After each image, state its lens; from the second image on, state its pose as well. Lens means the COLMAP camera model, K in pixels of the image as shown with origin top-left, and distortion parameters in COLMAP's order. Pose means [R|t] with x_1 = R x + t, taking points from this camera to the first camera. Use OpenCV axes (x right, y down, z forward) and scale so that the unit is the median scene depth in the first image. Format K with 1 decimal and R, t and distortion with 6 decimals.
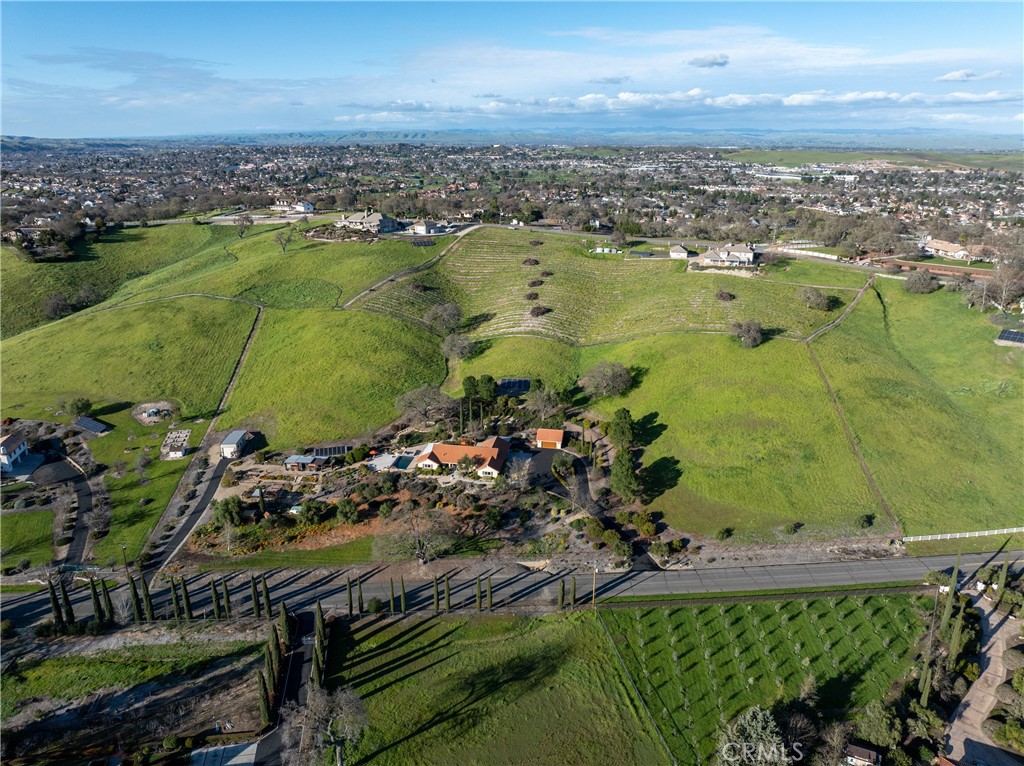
lens RADIAL K [[715.1, 0, 512.0], [0, 715.1, 383.0], [0, 0, 1]] dist [-0.027234, 0.001961]
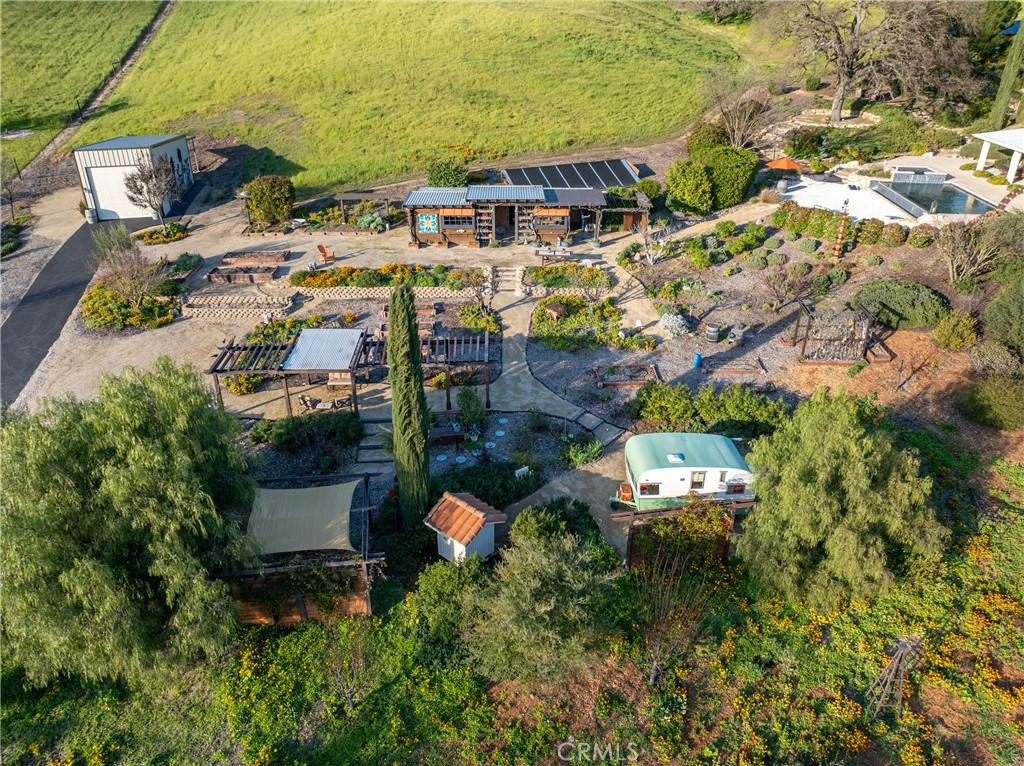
lens RADIAL K [[720.8, 0, 512.0], [0, 720.8, 383.0], [0, 0, 1]] dist [-0.080801, 0.058518]
pose [[0.996016, -0.043874, 0.077630, -0.306385], [0.031622, 0.987789, 0.152557, 0.129571], [-0.083375, -0.149494, 0.985241, 0.791427]]
